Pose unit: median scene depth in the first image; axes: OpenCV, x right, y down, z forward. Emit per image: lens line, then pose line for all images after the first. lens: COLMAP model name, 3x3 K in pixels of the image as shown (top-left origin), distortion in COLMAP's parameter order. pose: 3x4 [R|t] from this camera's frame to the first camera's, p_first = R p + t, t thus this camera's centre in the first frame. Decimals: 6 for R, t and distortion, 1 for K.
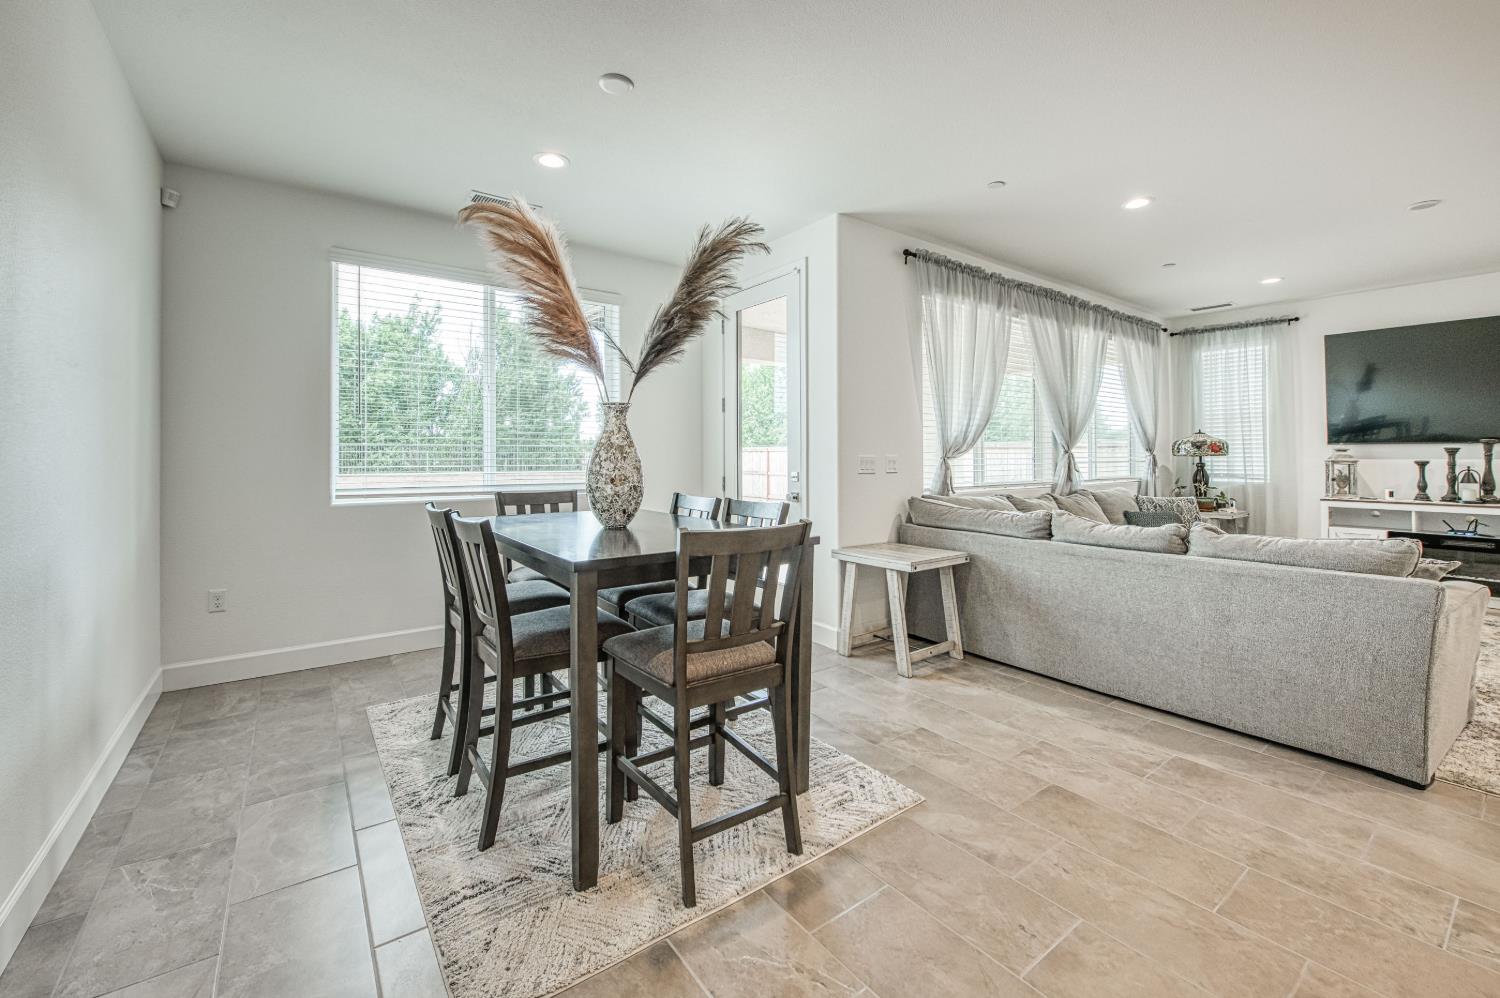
lens RADIAL K [[620.2, 0, 768.9], [0, 620.2, 450.9], [0, 0, 1]] dist [-0.001824, -0.003966]
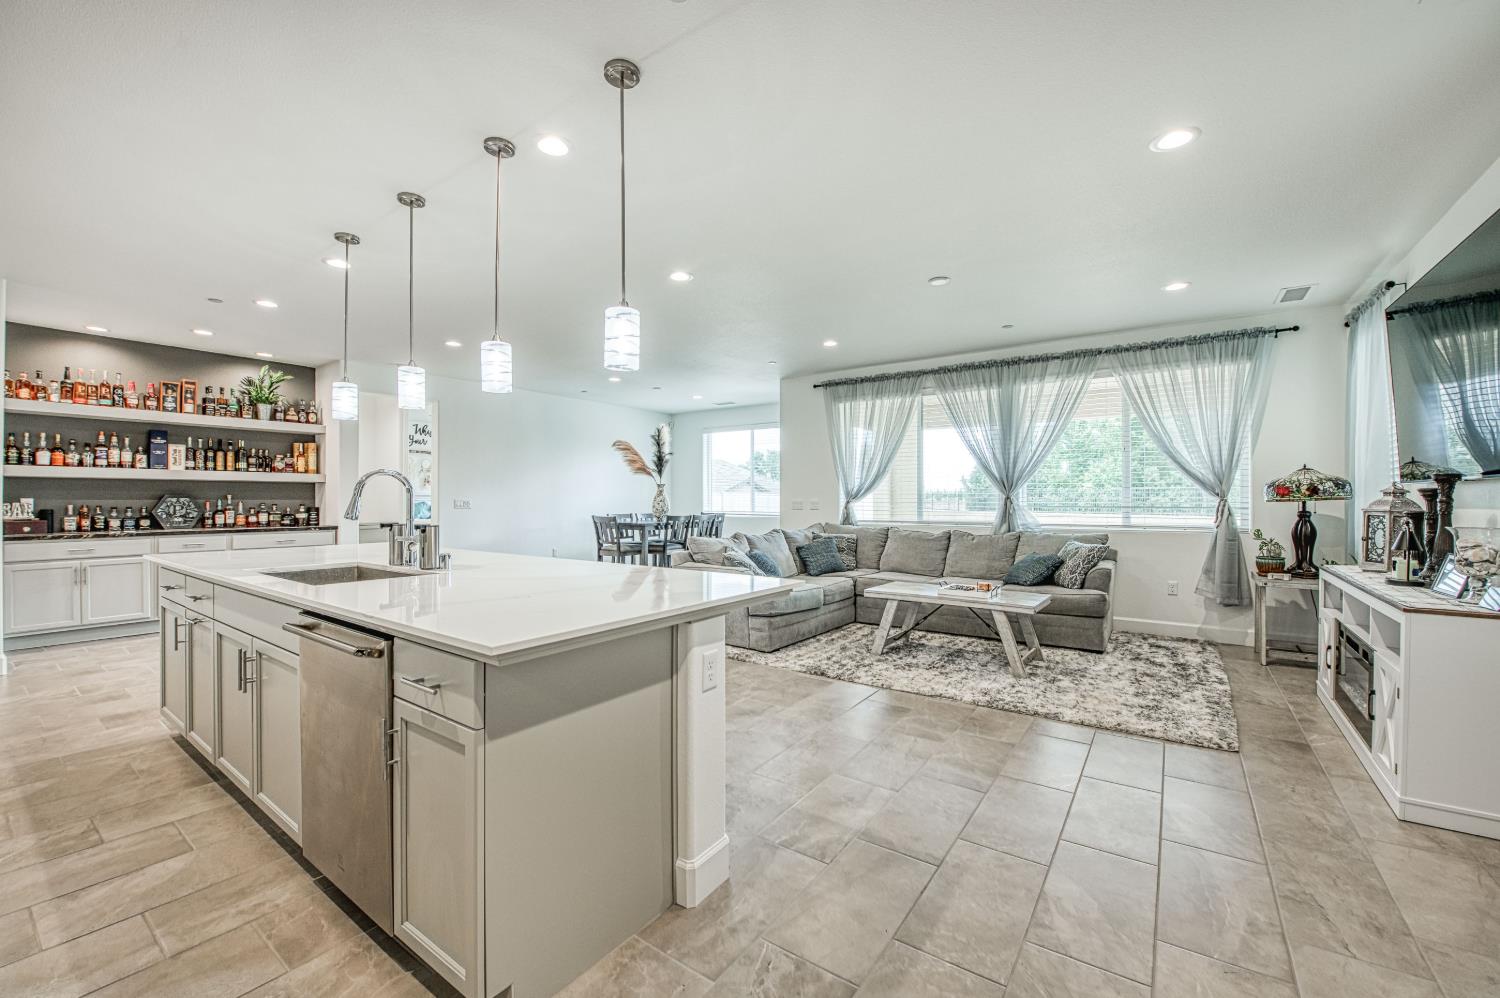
lens RADIAL K [[595.2, 0, 753.3], [0, 595.2, 493.1], [0, 0, 1]] dist [-0.023263, -0.000154]
pose [[0.307616, -0.008377, -0.951474, 1.983685], [0.006417, 0.999957, -0.006729, -0.001671], [0.951489, -0.004035, 0.307656, 0.331842]]
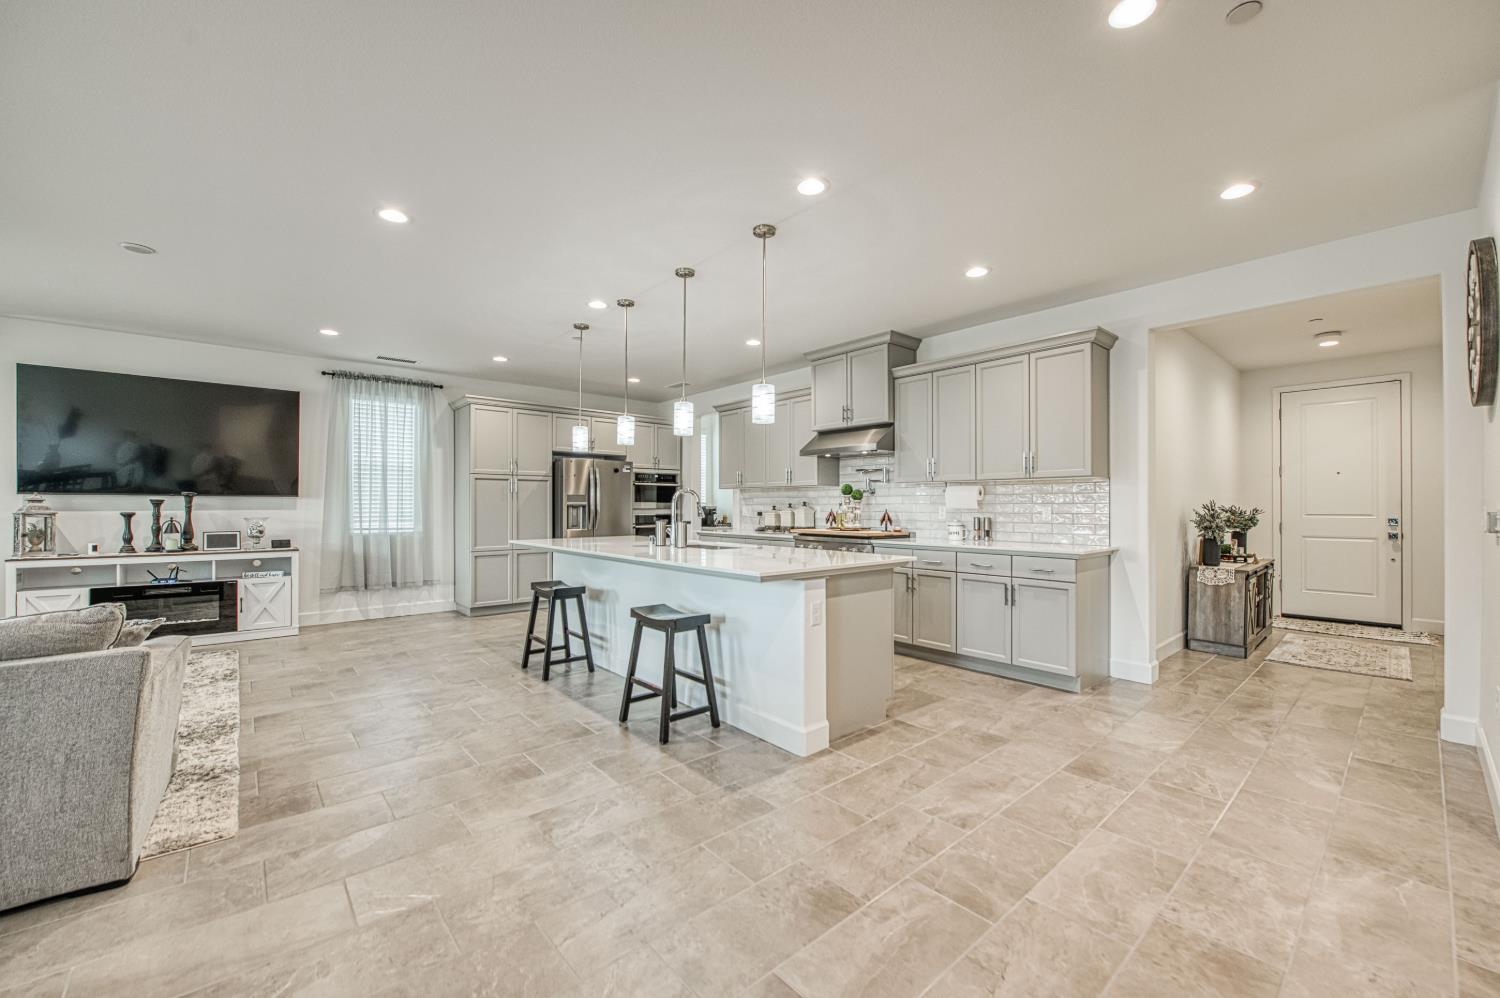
lens RADIAL K [[593.6, 0, 750.0], [0, 593.6, 499.0], [0, 0, 1]] dist [-0.016495, 0.000064]
pose [[-0.061781, 0.013729, 0.997995, 0.097320], [-0.008635, 0.999861, -0.014289, -0.001146], [-0.998052, -0.009500, -0.061653, 0.090771]]
